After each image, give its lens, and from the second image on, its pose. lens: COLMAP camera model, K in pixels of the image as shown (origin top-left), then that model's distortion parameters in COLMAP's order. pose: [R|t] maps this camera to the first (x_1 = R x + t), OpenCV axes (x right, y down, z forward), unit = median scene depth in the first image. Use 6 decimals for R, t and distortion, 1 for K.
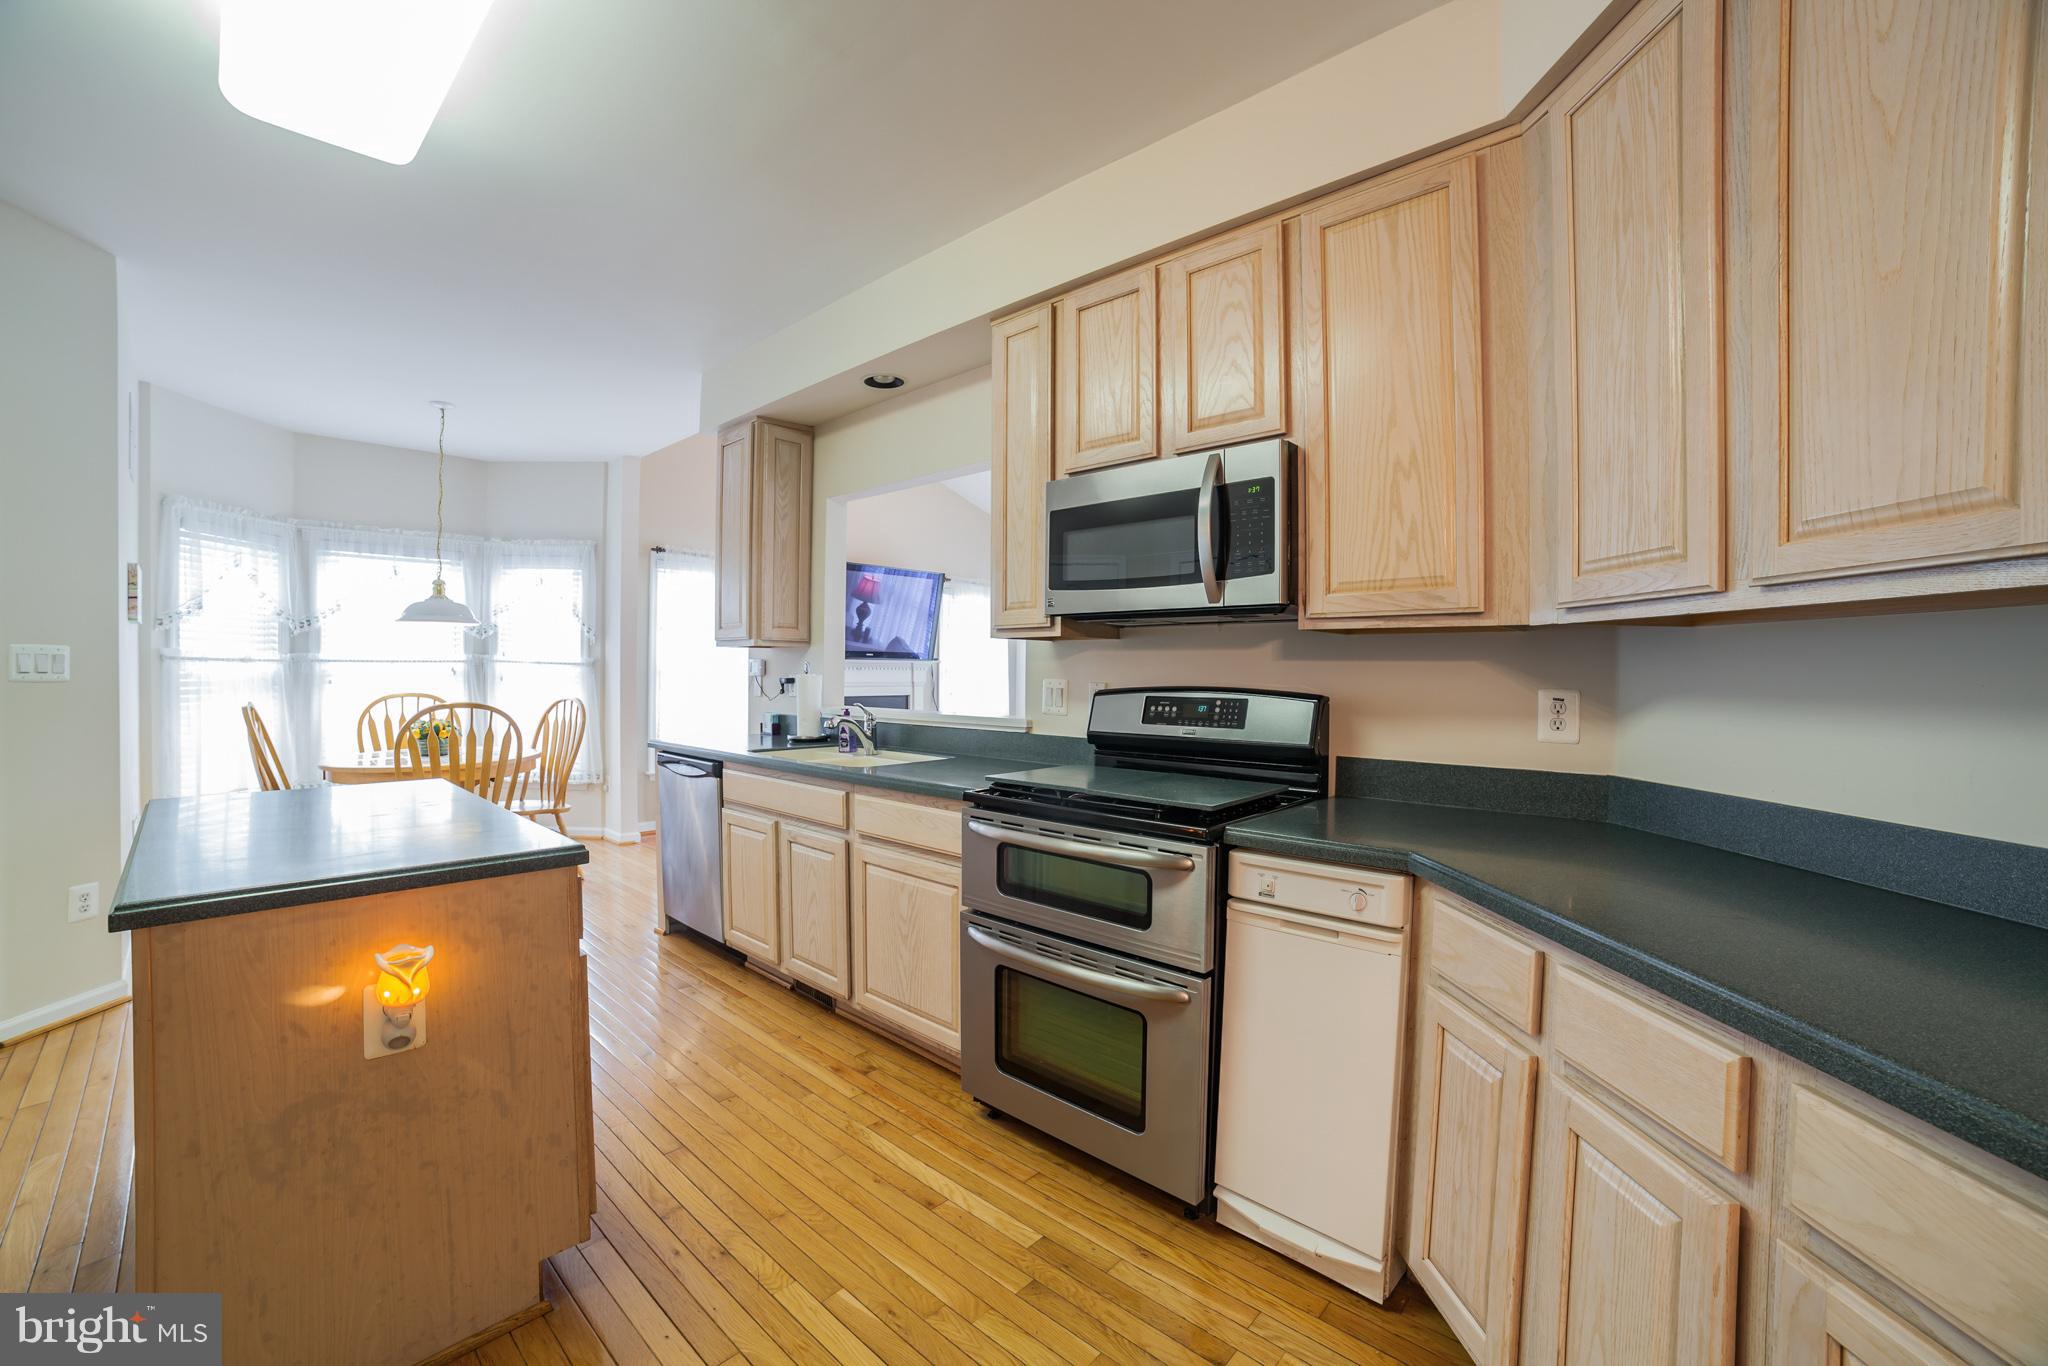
lens RADIAL K [[819.8, 0, 1024.0], [0, 819.8, 683.0], [0, 0, 1]] dist [-0.095220, 0.022322]
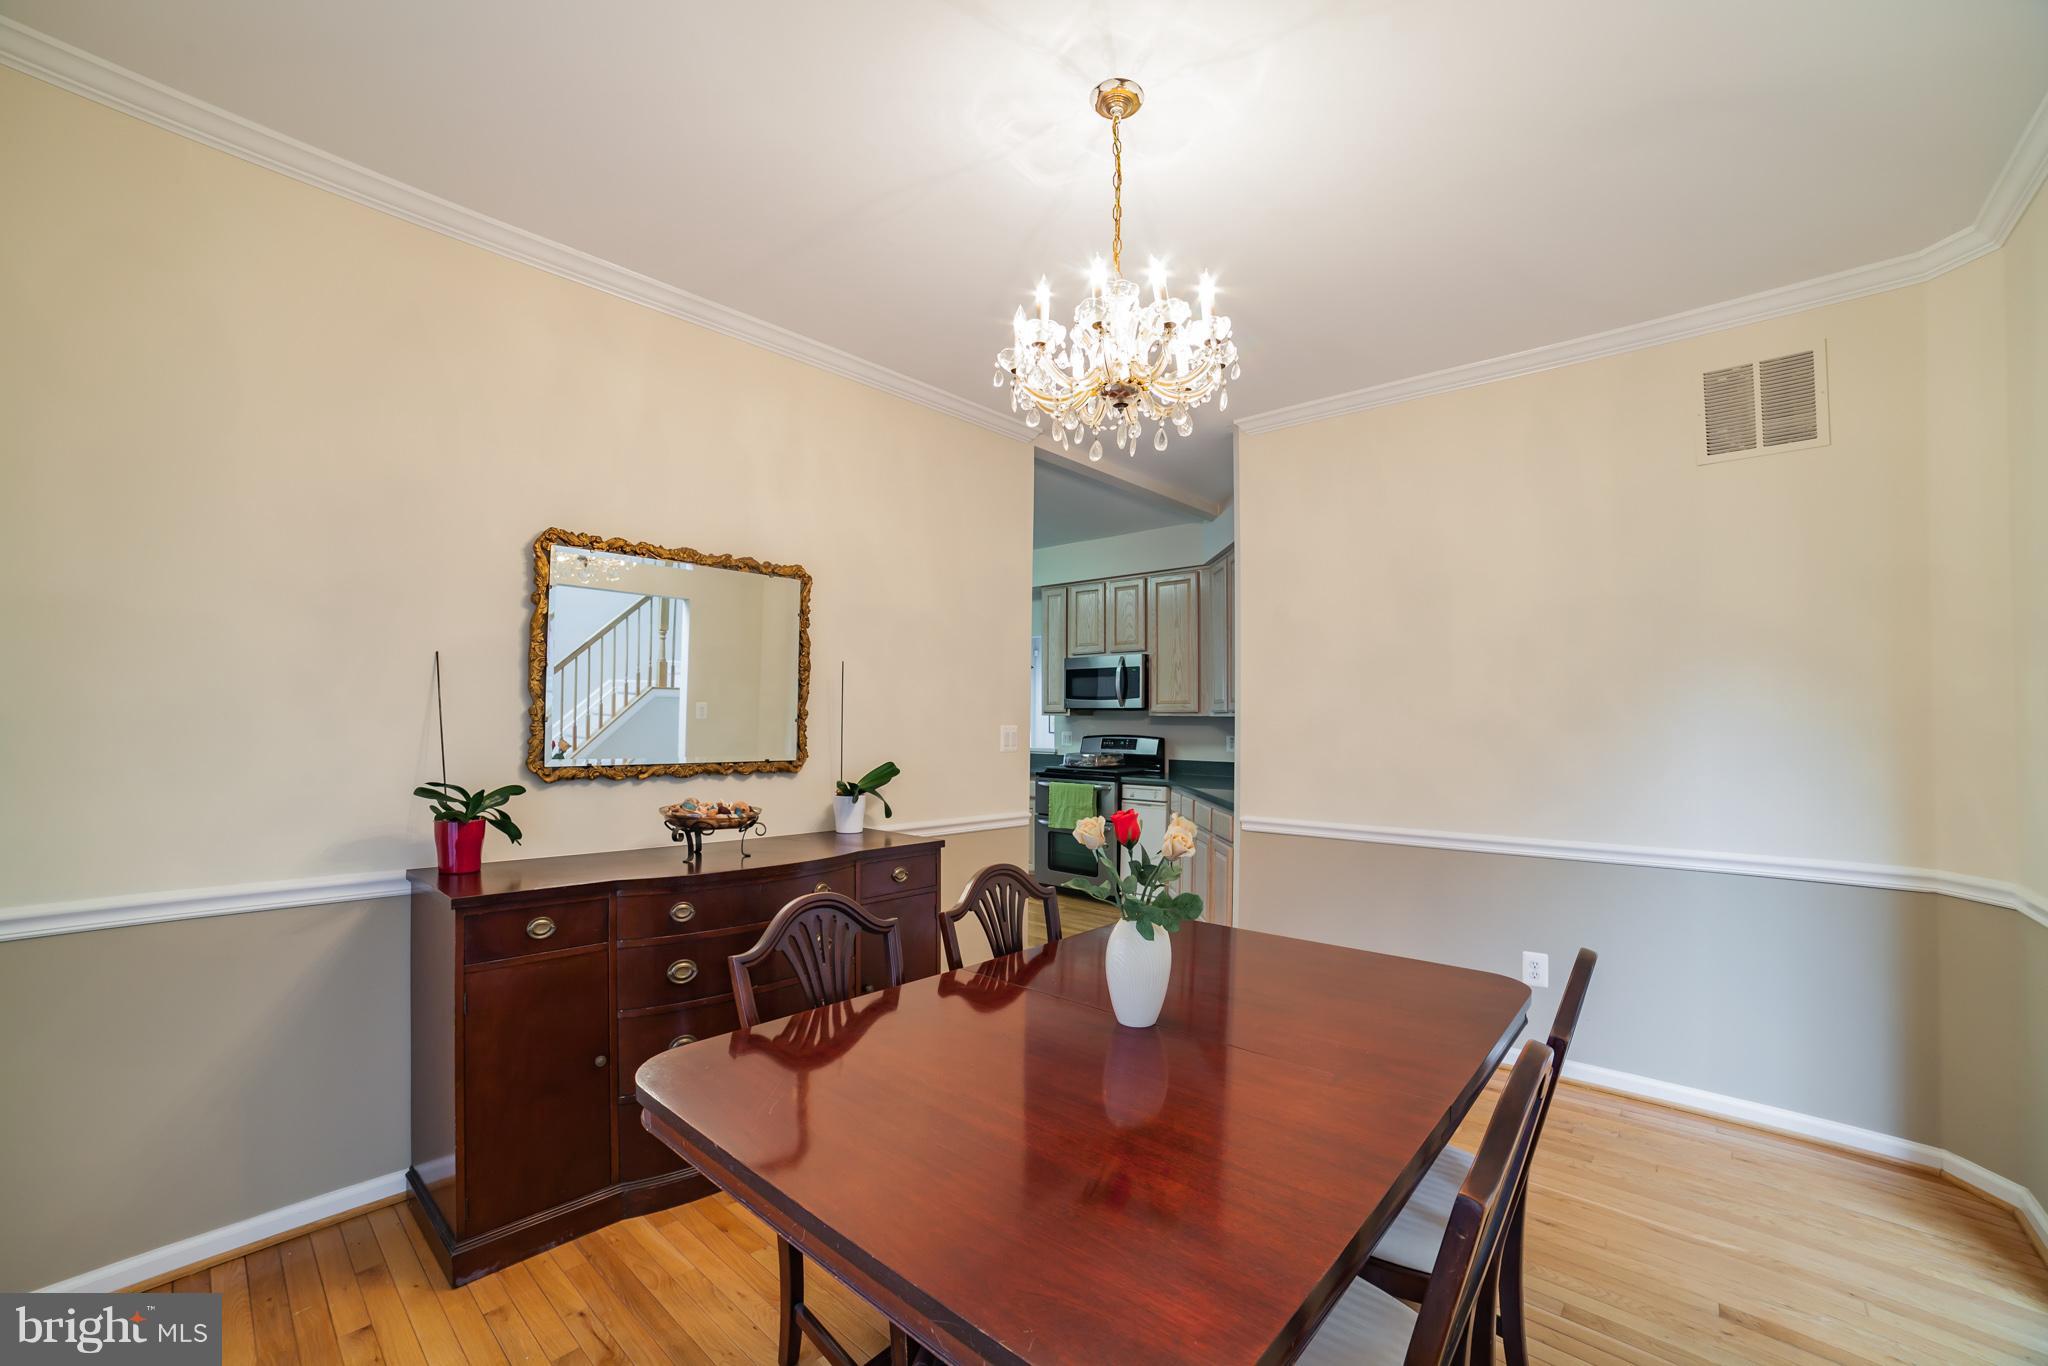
lens RADIAL K [[819.8, 0, 1024.0], [0, 819.8, 683.0], [0, 0, 1]] dist [-0.095220, 0.022322]
pose [[0.999965, -0.000289, -0.008391, -0.099407], [-0.000234, 0.998055, -0.062341, 0.002776], [0.008393, 0.062340, 0.998020, -1.994874]]
